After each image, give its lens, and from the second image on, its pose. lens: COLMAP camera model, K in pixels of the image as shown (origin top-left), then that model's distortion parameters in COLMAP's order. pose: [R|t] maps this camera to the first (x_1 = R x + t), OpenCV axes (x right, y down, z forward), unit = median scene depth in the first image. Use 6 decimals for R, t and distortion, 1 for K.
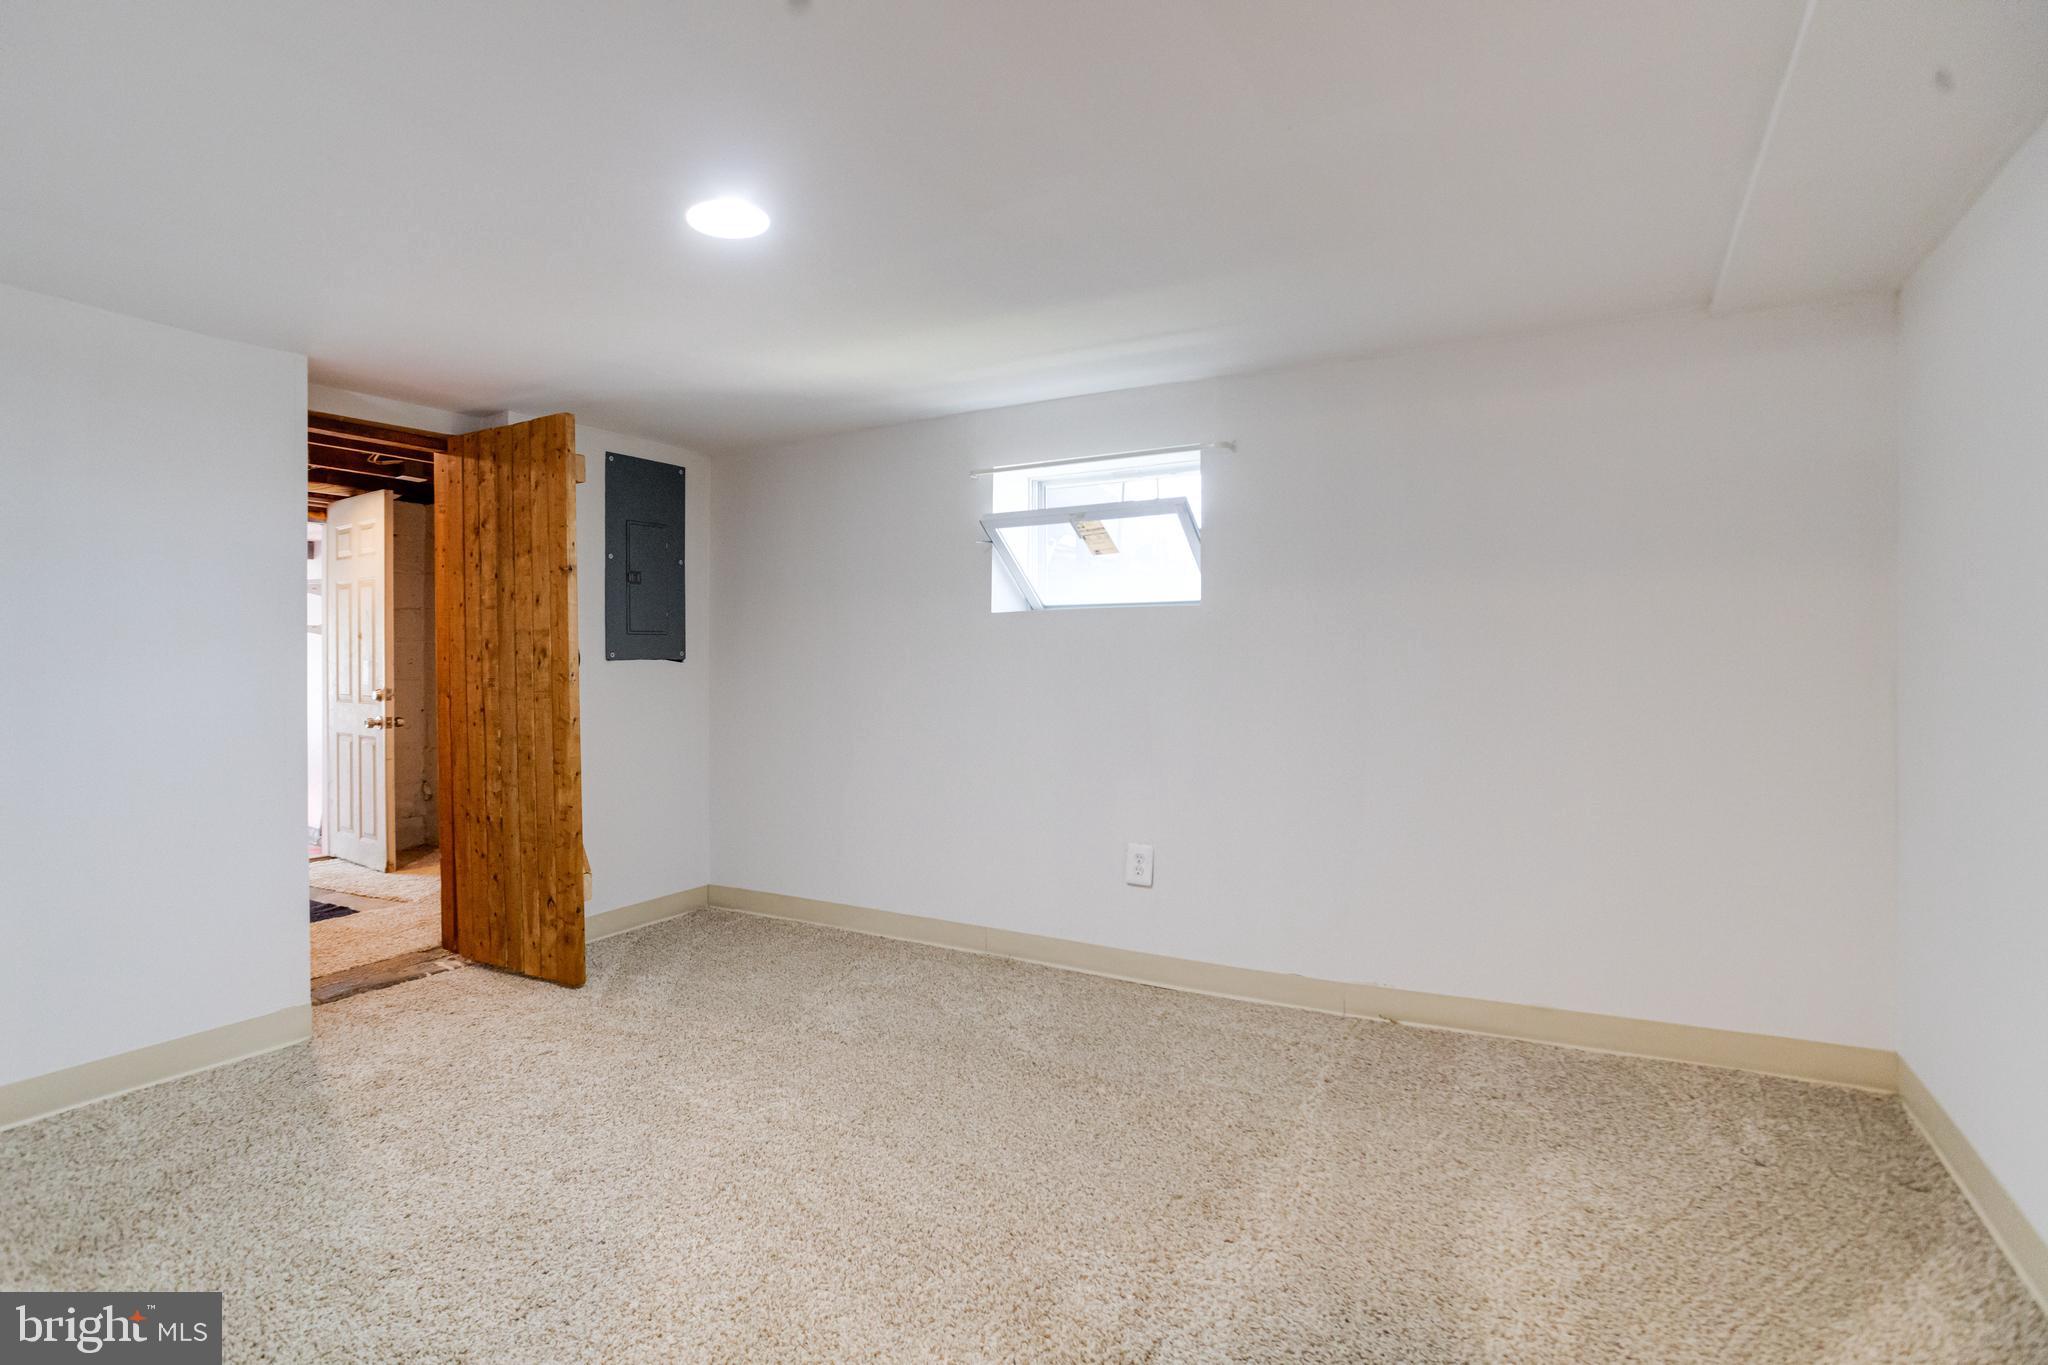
lens RADIAL K [[1003.9, 0, 1028.4], [0, 1003.9, 657.2], [0, 0, 1]] dist [-0.045849, 0.023230]
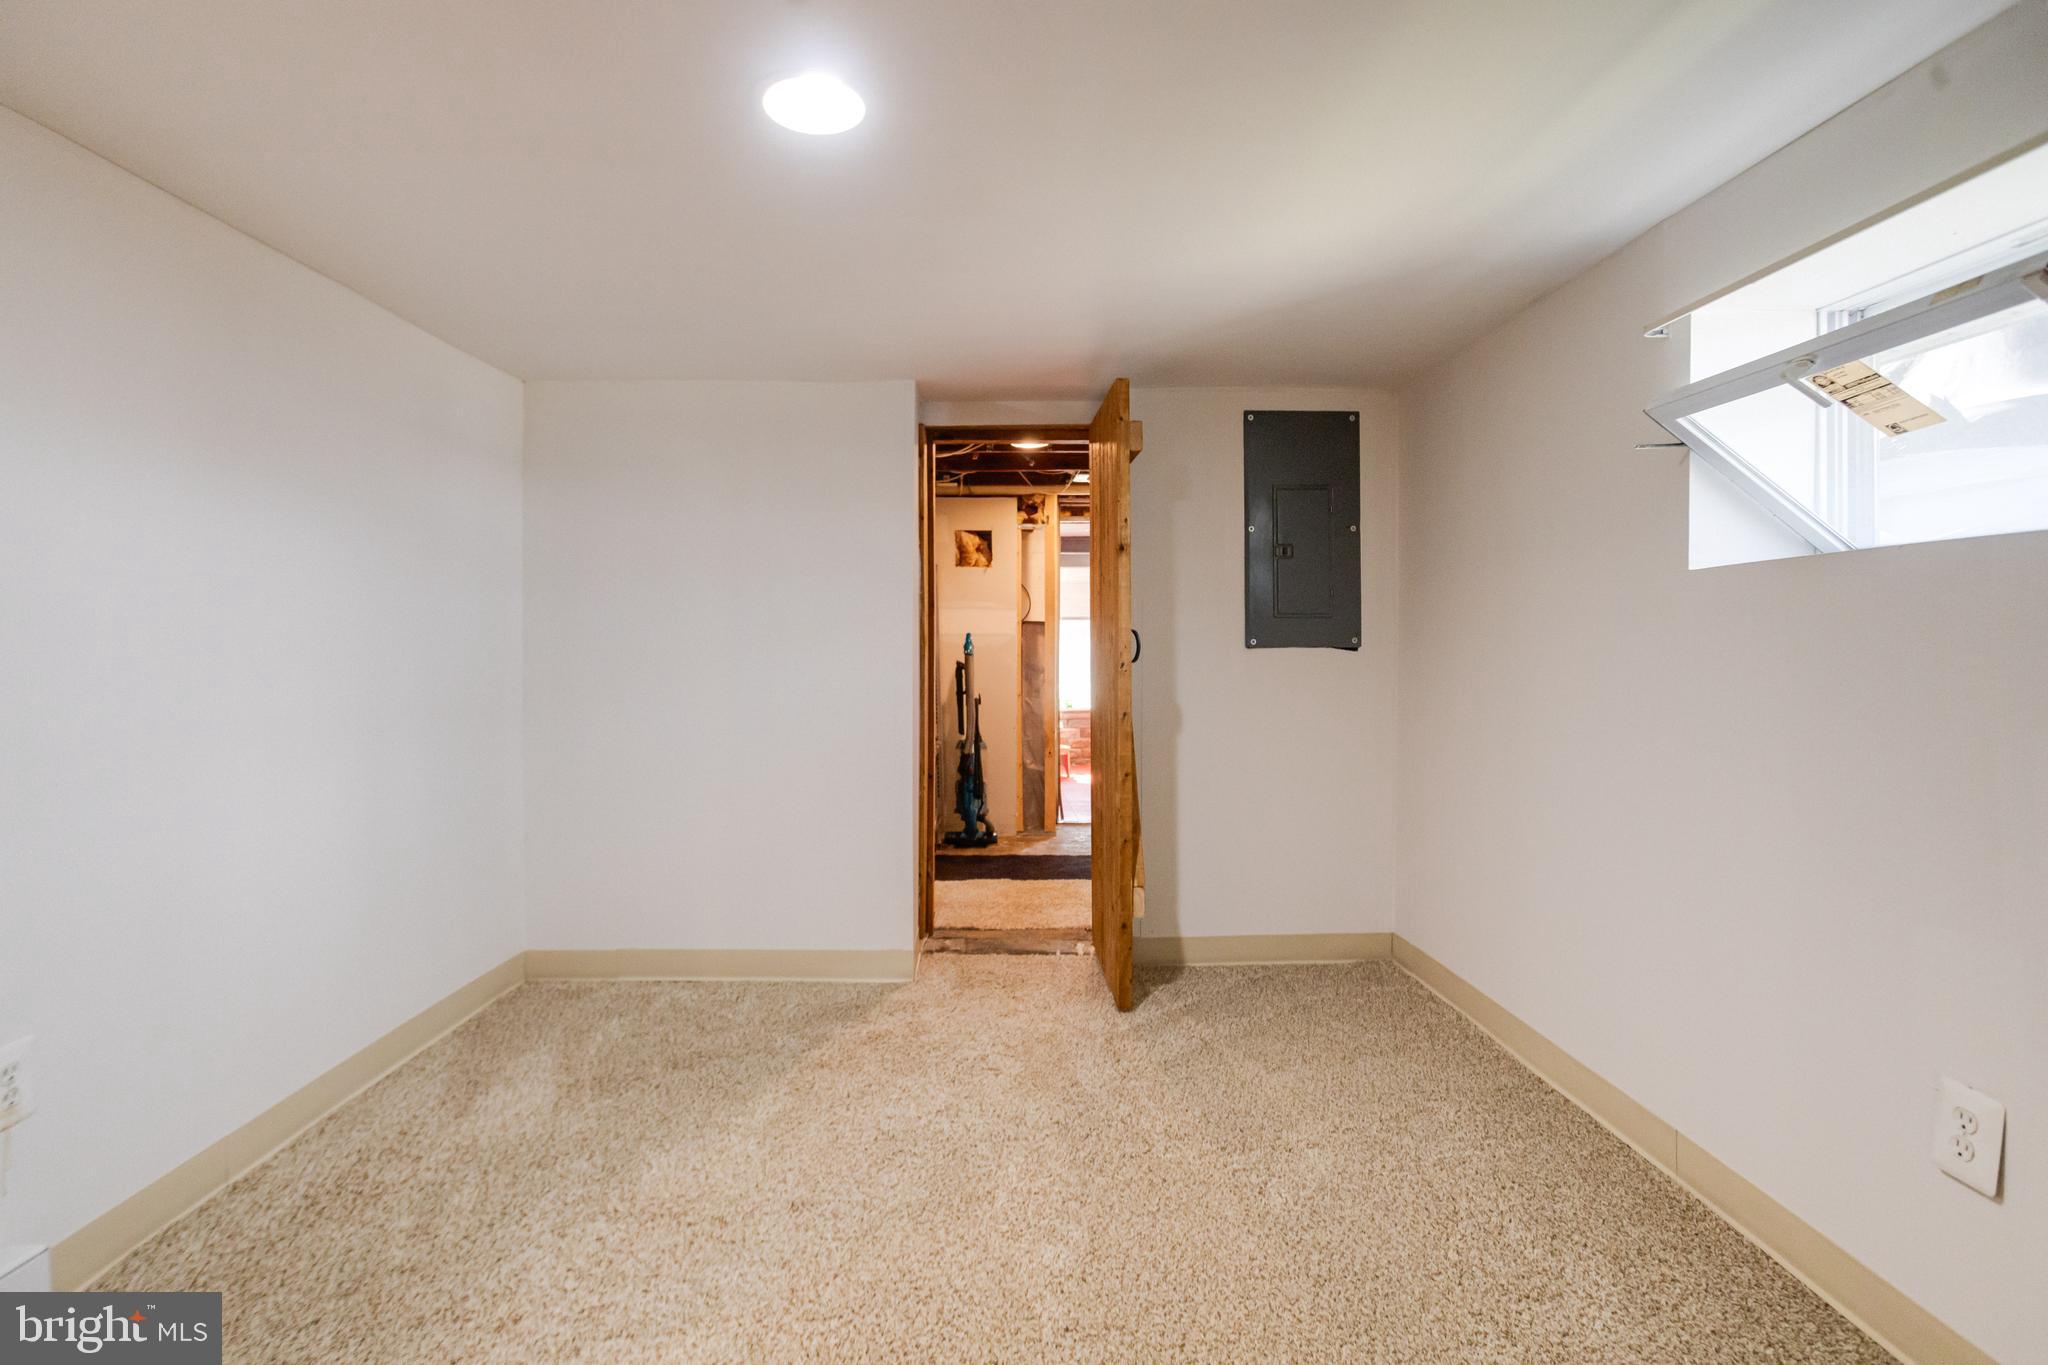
lens RADIAL K [[1012.8, 0, 1017.7], [0, 1012.8, 627.3], [0, 0, 1]] dist [-0.044691, 0.026561]
pose [[0.501690, -0.008655, -0.865004, 0.276924], [-0.003140, 0.999925, -0.011826, -0.004526], [0.865042, 0.008649, 0.501626, 0.430522]]
